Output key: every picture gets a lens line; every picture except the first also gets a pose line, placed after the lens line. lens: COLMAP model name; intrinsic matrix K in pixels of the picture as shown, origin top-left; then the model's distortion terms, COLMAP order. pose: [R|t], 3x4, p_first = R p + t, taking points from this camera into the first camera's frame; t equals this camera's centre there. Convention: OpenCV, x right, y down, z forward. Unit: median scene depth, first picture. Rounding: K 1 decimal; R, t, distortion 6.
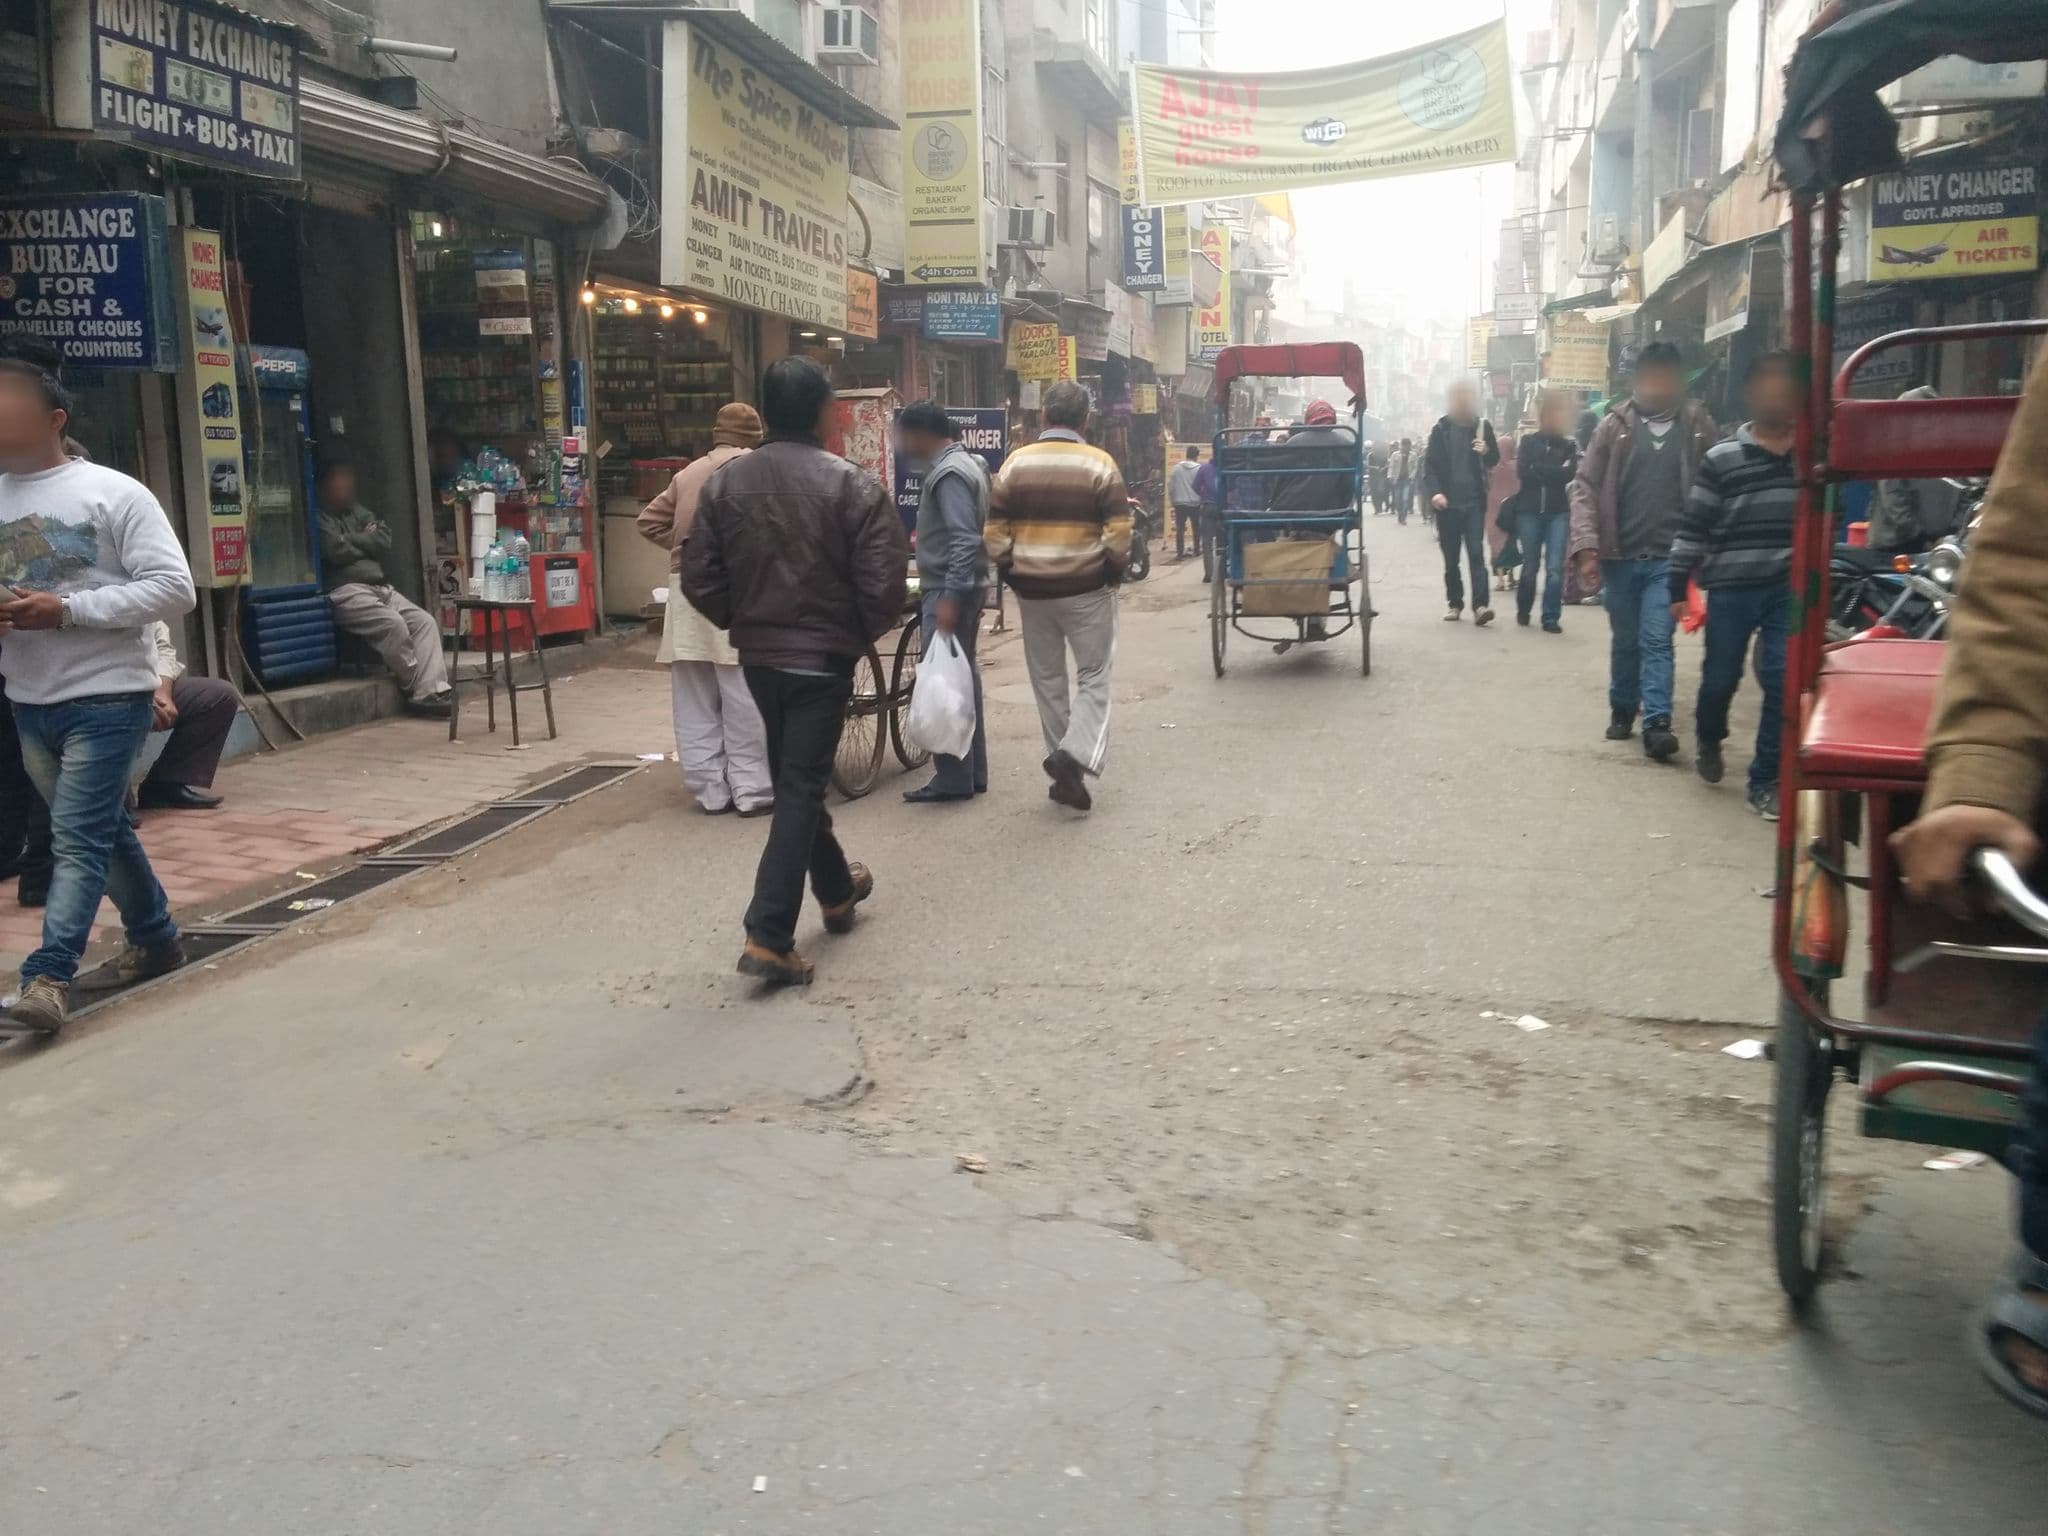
lens RADIAL K [[1503.1, 0, 1024.0], [0, 1503.1, 768.0], [0, 0, 1]] dist [0.046390, -0.113675]
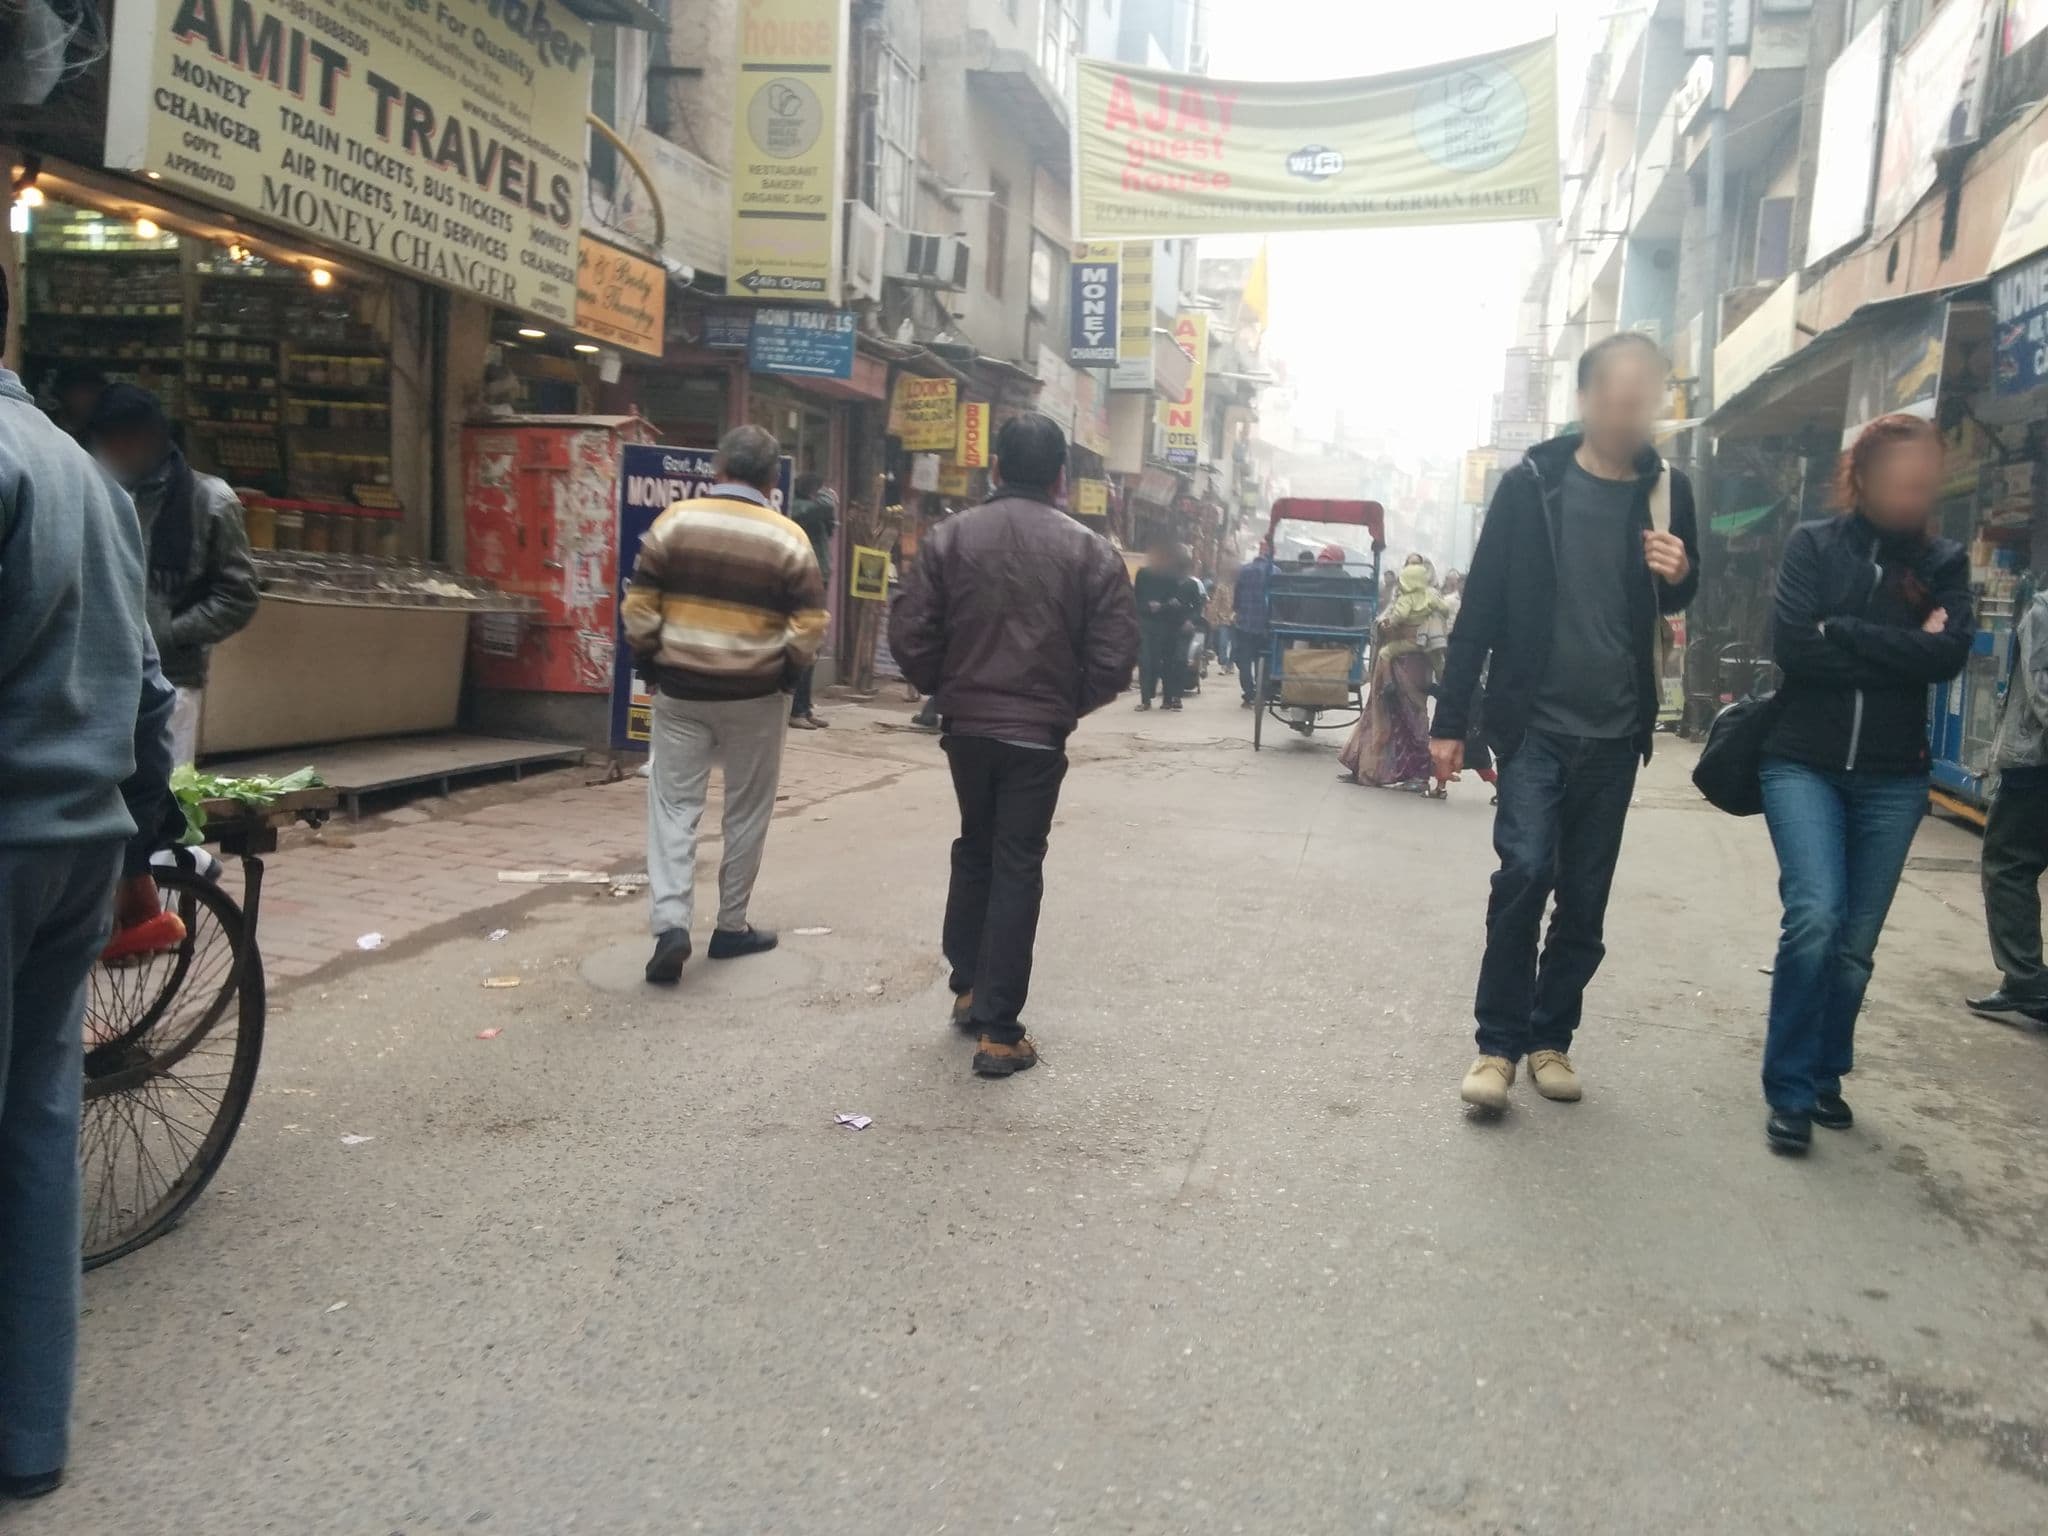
lens RADIAL K [[1524.8, 0, 1024.0], [0, 1524.8, 768.0], [0, 0, 1]] dist [-0.000444, -0.005264]
pose [[0.997065, 0.073977, 0.019712, 0.057617], [-0.072374, 0.994748, -0.072378, -0.045687], [-0.024963, 0.070739, 0.997182, 0.246925]]
